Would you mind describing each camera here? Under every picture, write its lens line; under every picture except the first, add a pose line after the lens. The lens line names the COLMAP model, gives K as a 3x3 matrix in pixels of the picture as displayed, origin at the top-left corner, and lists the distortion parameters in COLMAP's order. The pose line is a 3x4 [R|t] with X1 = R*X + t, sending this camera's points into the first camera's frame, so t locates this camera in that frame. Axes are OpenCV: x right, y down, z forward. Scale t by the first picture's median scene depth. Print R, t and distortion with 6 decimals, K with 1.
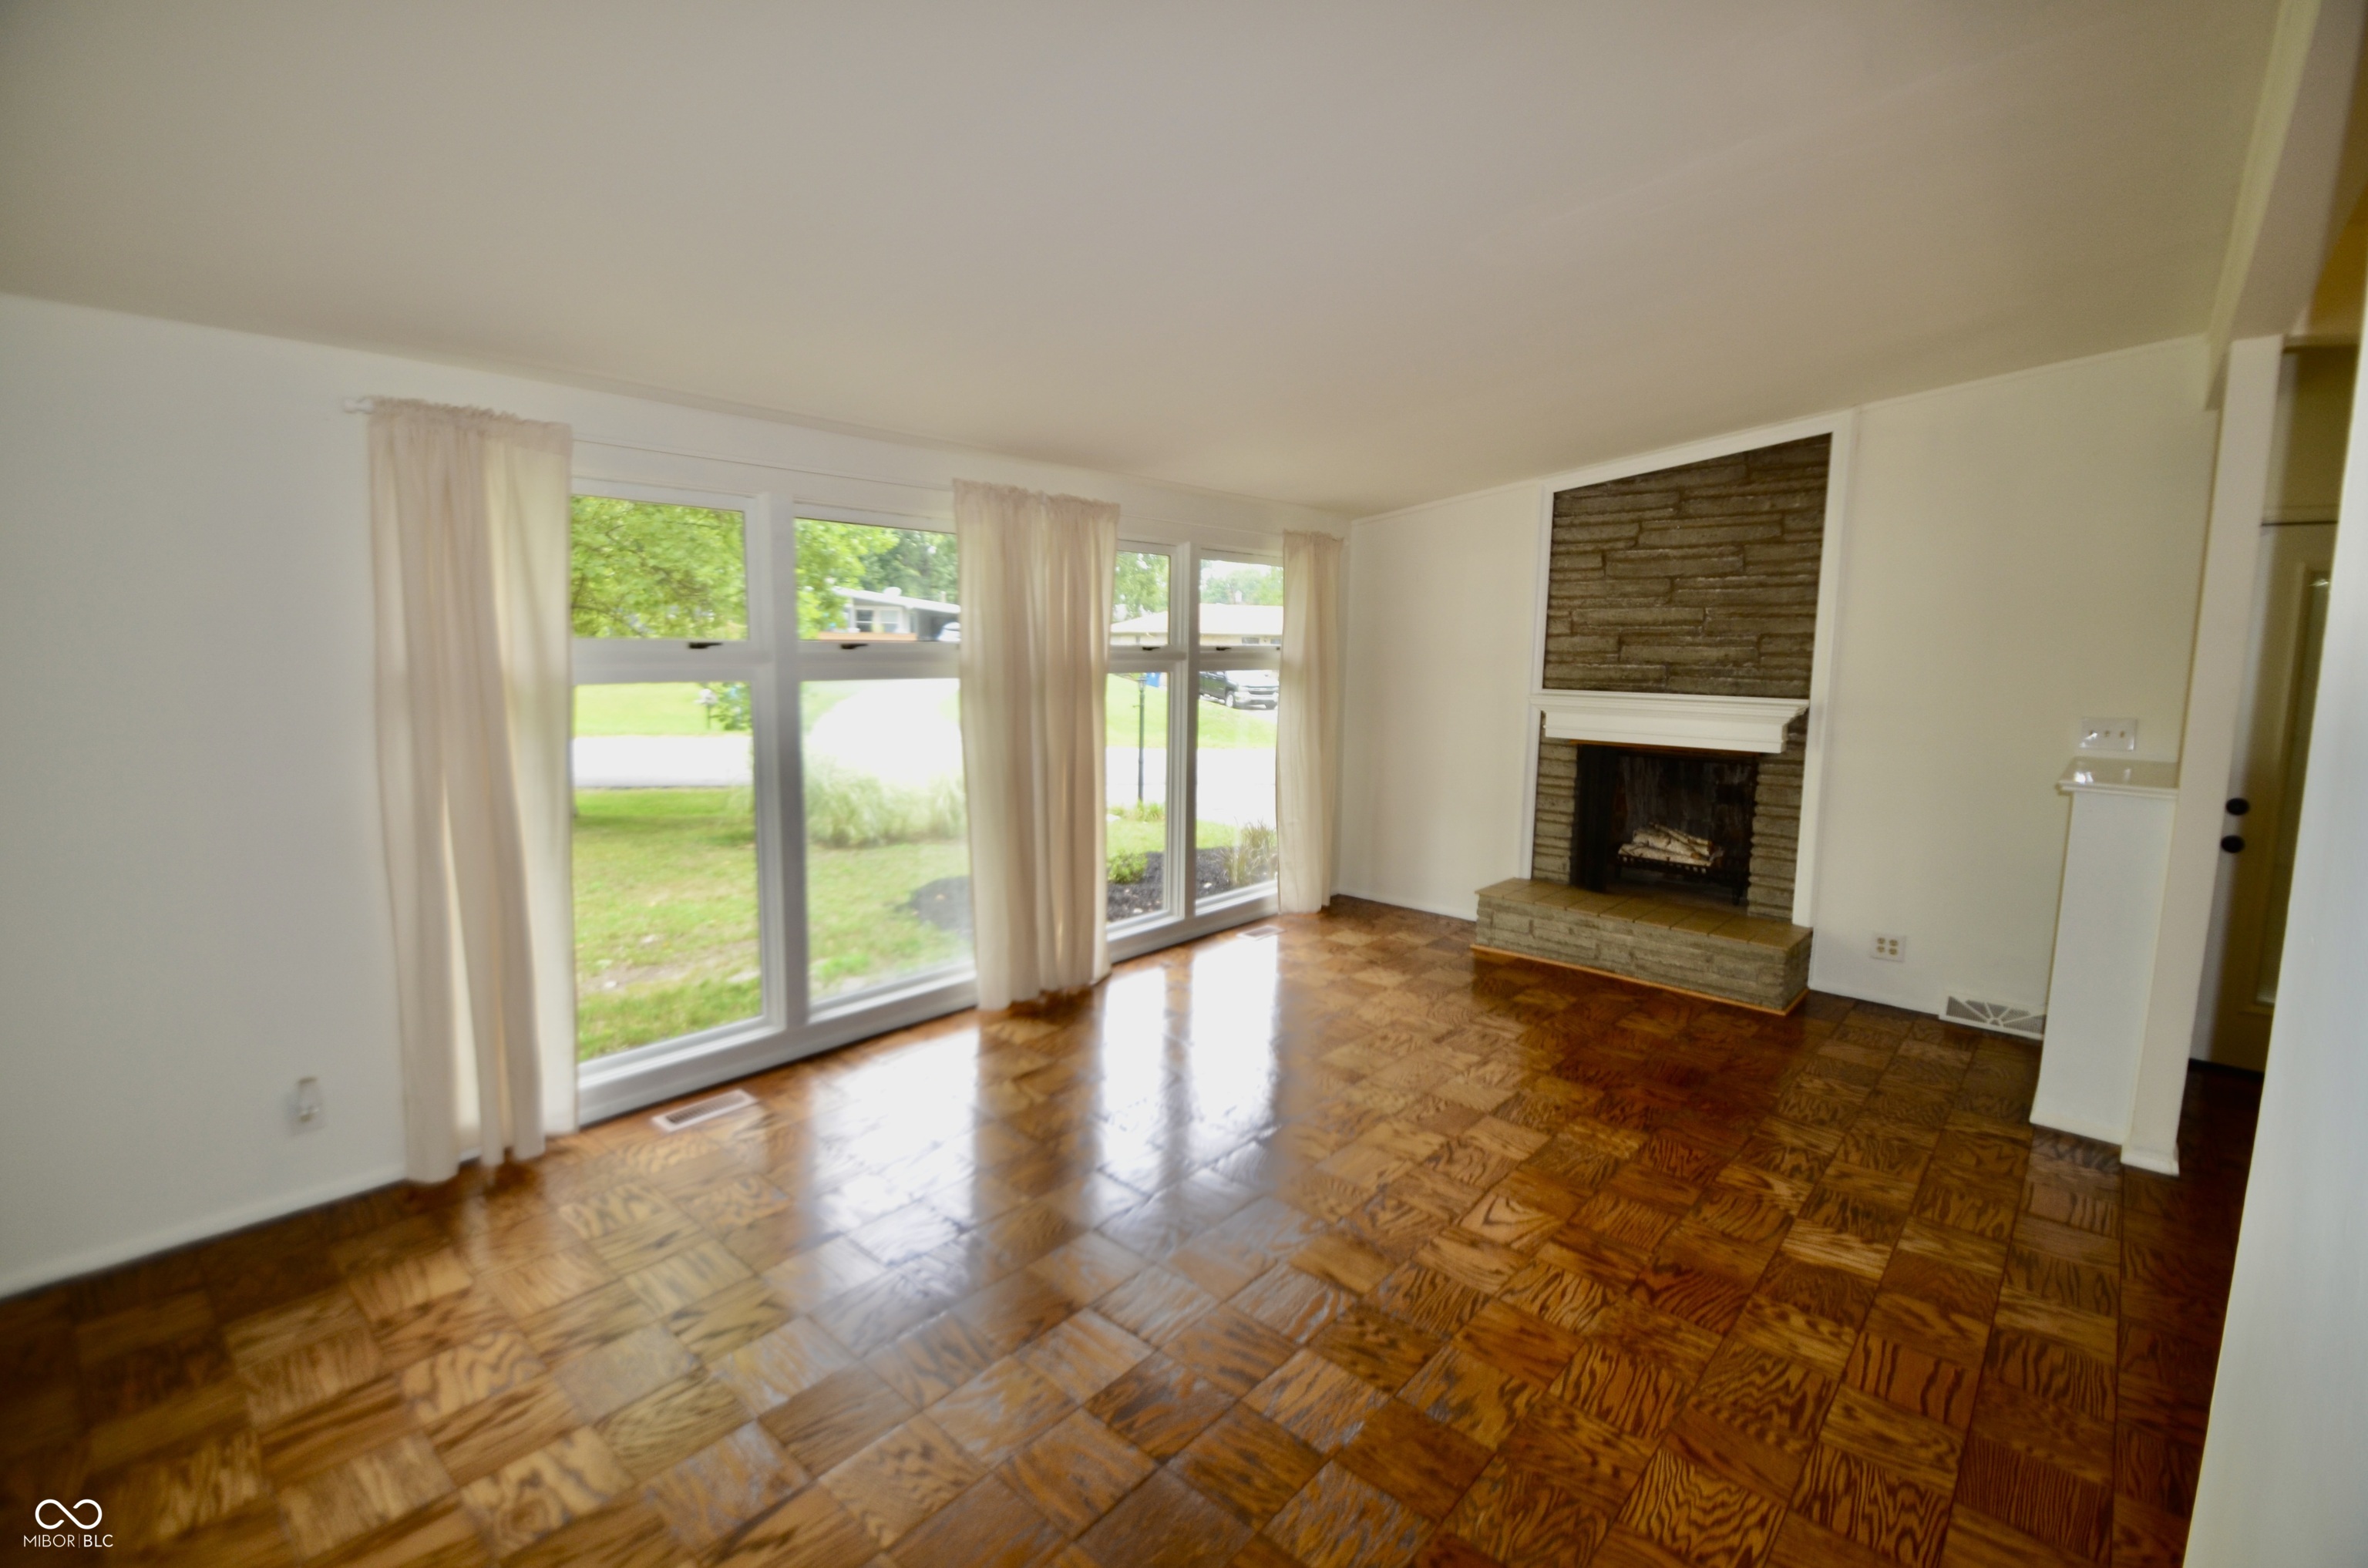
lens RADIAL K [[1048.7, 0, 1173.7], [0, 1048.7, 775.6], [0, 0, 1]] dist [-0.001059, -0.000260]
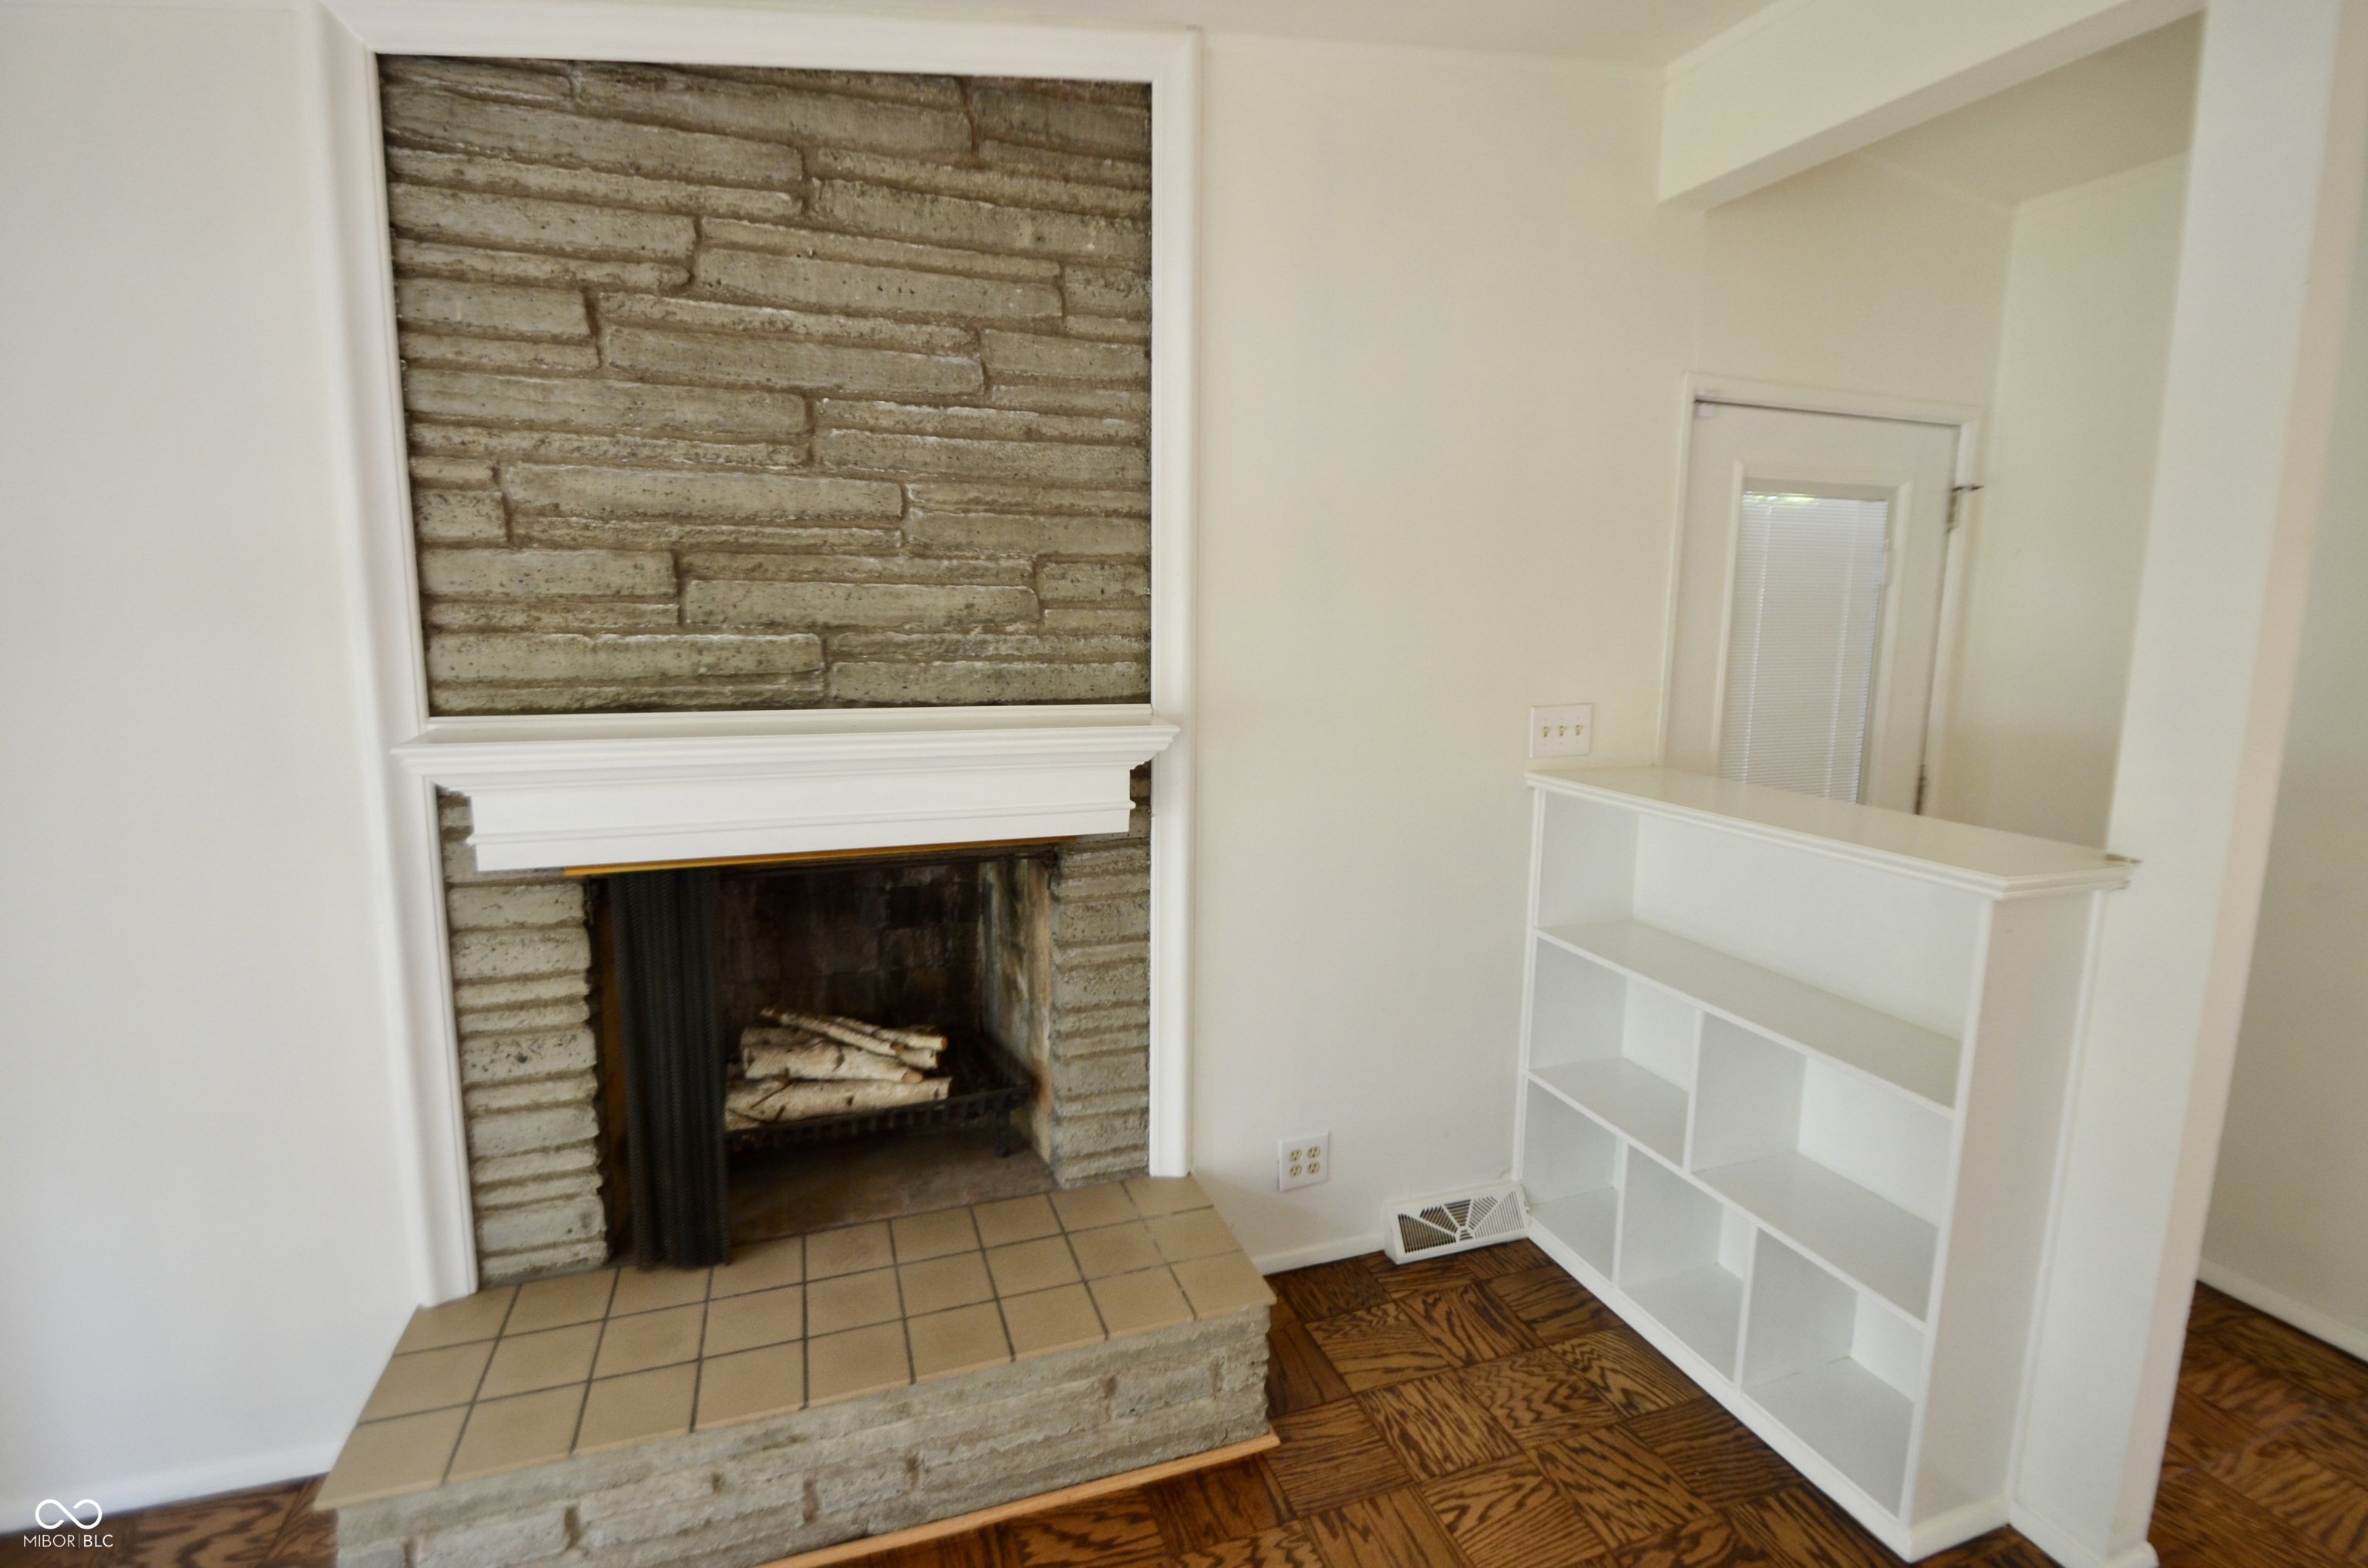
lens RADIAL K [[1077.0, 0, 1193.0], [0, 1077.0, 770.5], [0, 0, 1]] dist [0.016731, -0.015902]
pose [[0.463801, -0.135918, 0.875452, 0.194089], [0.106196, 0.989566, 0.097373, -0.083205], [-0.879552, 0.047808, 0.473395, 0.728549]]
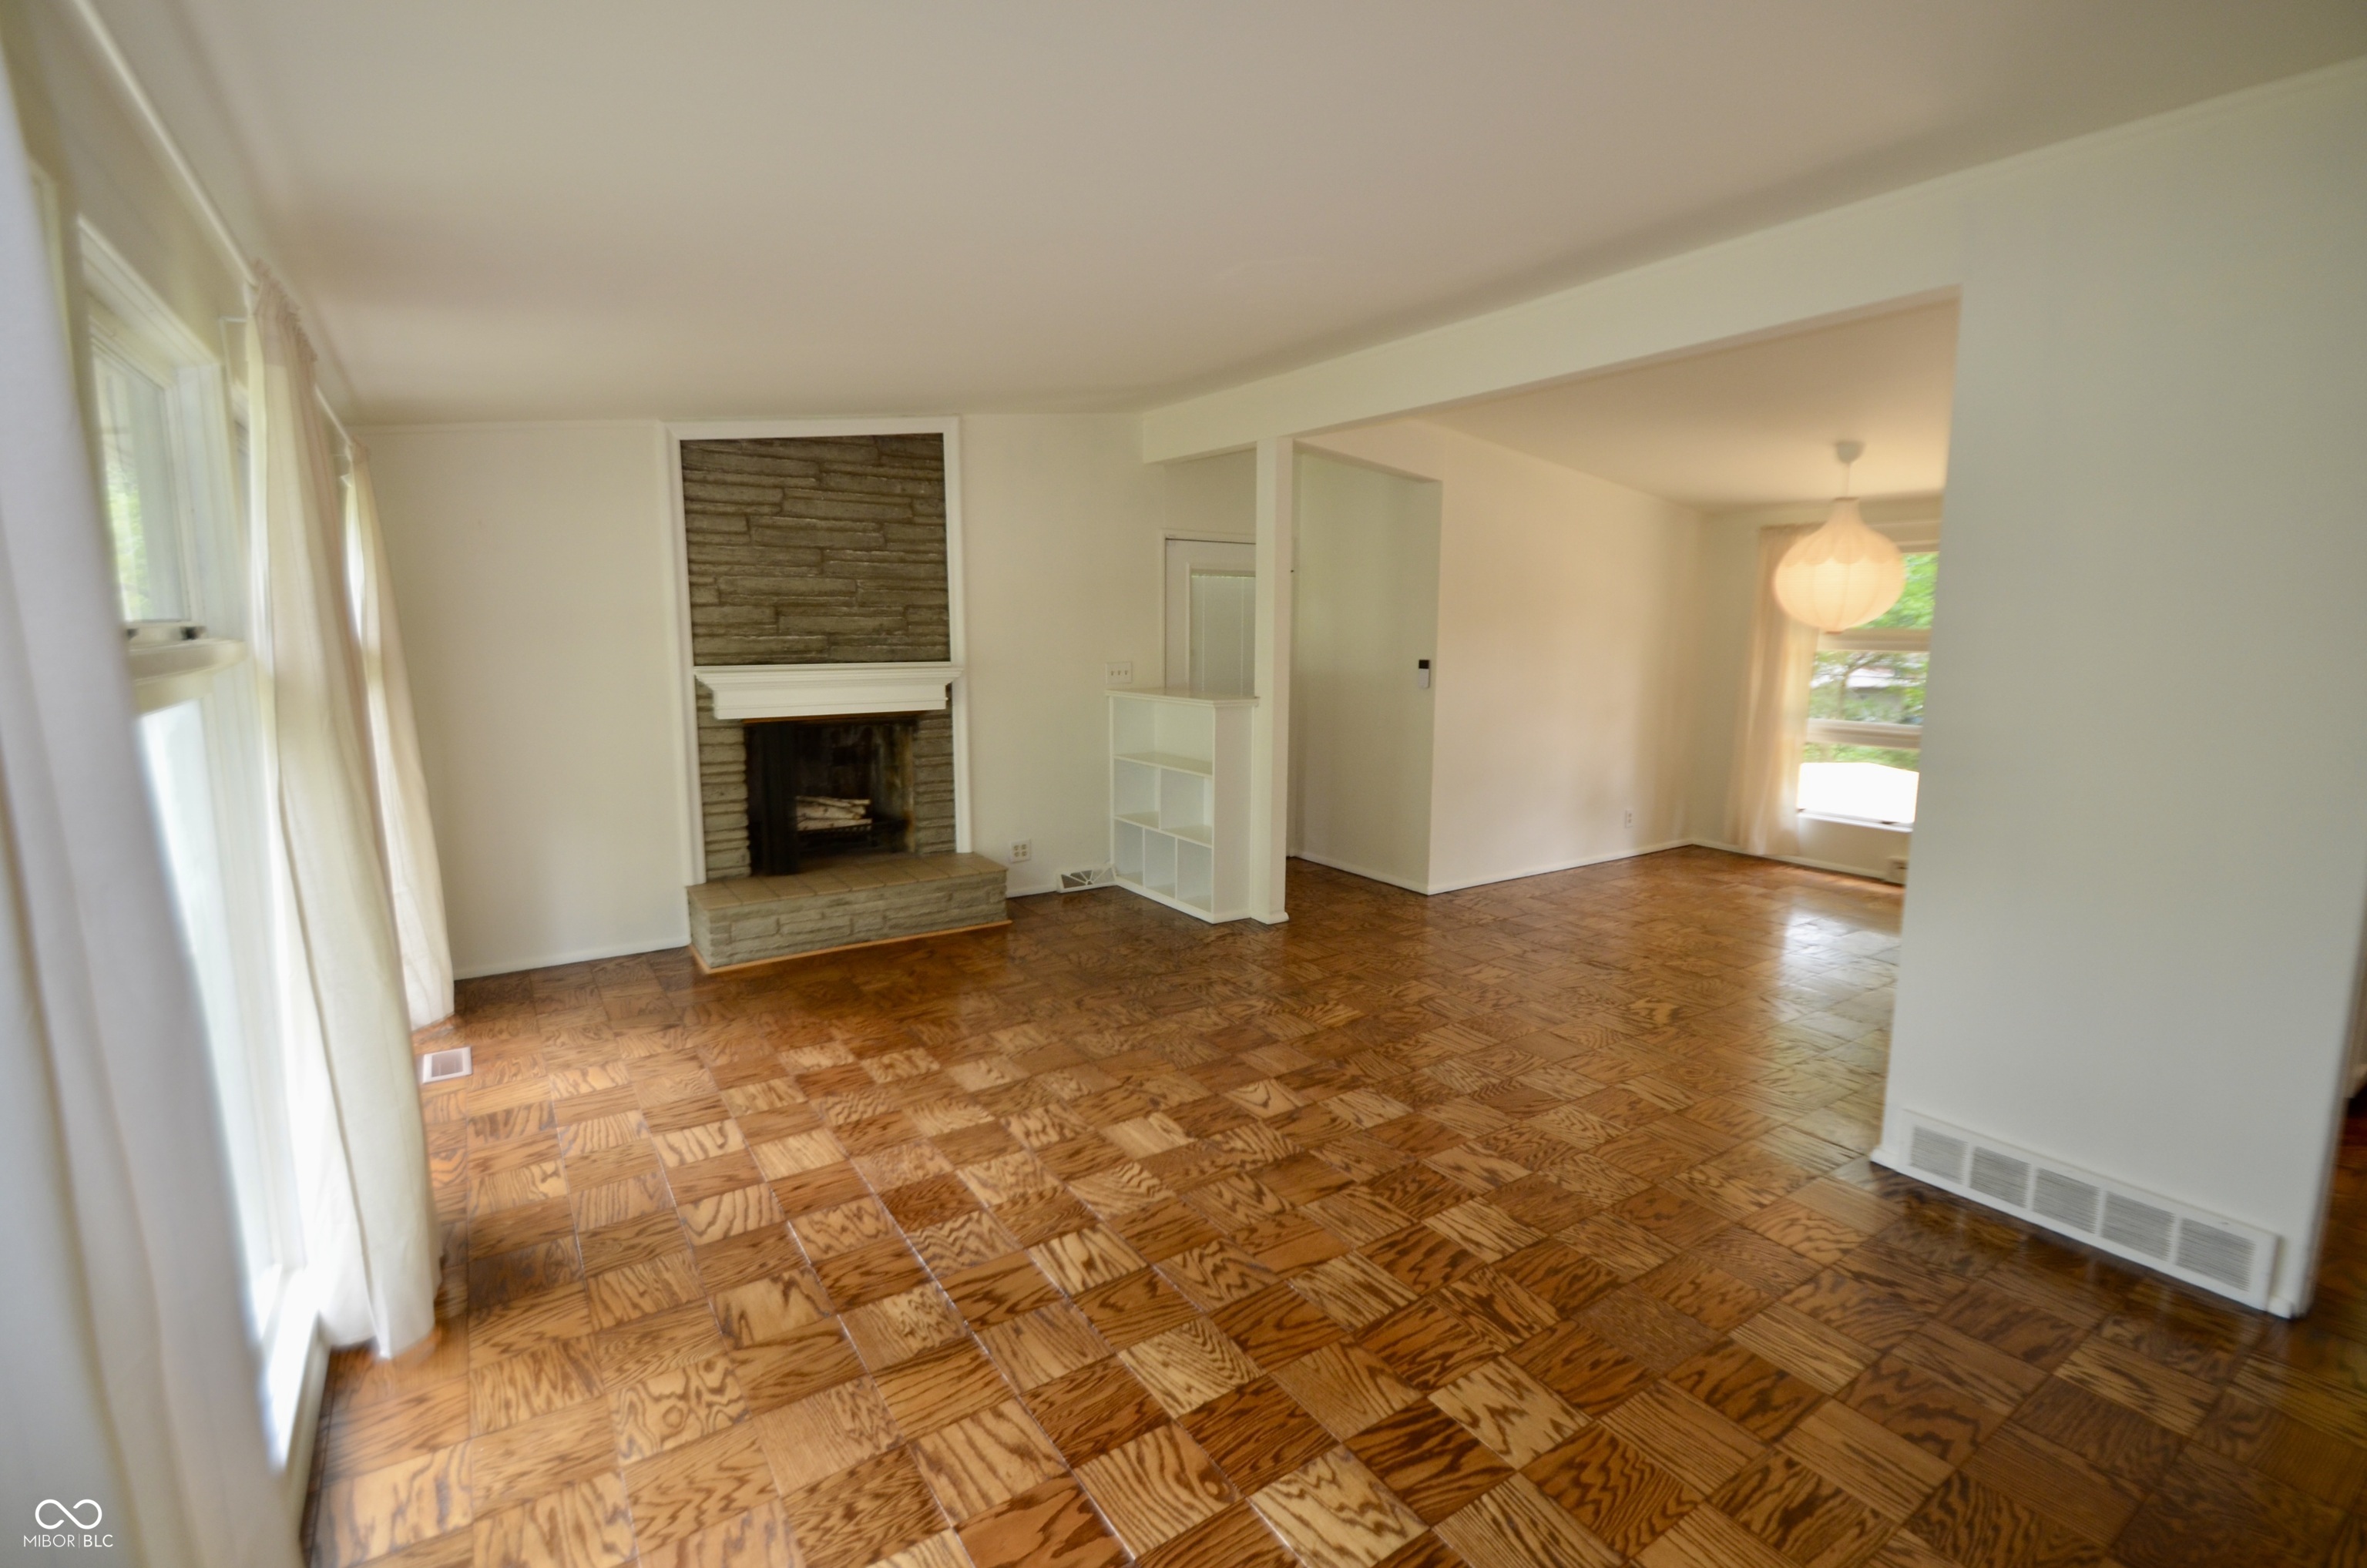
lens RADIAL K [[1076.5, 0, 1192.5], [0, 1076.5, 770.5], [0, 0, 1]] dist [0.016731, -0.015902]
pose [[0.236607, -0.143119, 0.961007, -0.481855], [0.123949, 0.985456, 0.116243, -0.056183], [-0.963667, 0.091612, 0.250905, 0.426444]]
